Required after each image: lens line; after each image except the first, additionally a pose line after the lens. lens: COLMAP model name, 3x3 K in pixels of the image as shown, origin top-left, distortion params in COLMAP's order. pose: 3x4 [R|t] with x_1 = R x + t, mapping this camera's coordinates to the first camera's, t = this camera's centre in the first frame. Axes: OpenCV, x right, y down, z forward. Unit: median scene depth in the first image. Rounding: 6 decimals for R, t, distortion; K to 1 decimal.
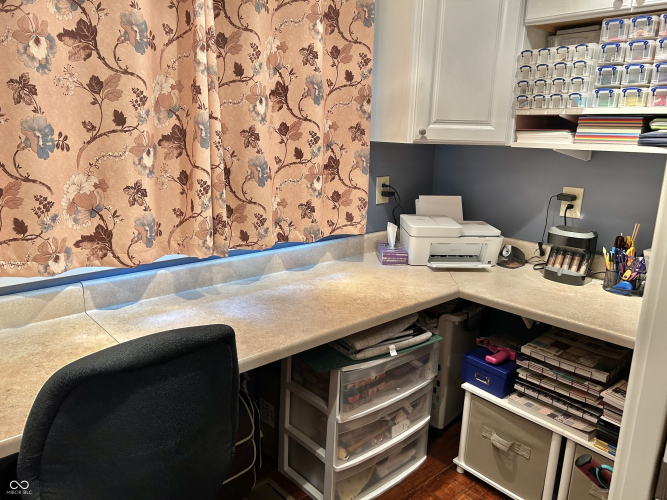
lens RADIAL K [[502.0, 0, 335.7], [0, 502.0, 247.8], [0, 0, 1]] dist [0.009763, -0.001173]
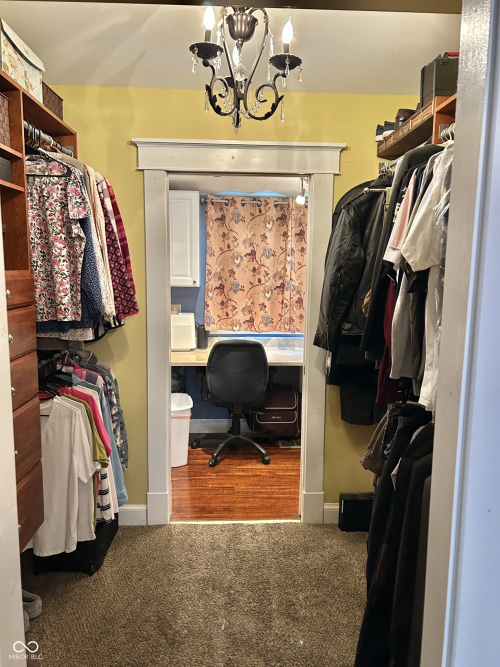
lens RADIAL K [[502.0, 0, 250.0], [0, 502.0, 333.4], [0, 0, 1]] dist [0.009763, -0.001173]
pose [[0.756379, 0.073763, -0.649961, 1.413690], [-0.143898, 0.988045, -0.055327, 0.211143], [0.638110, 0.135376, 0.757951, -1.181071]]
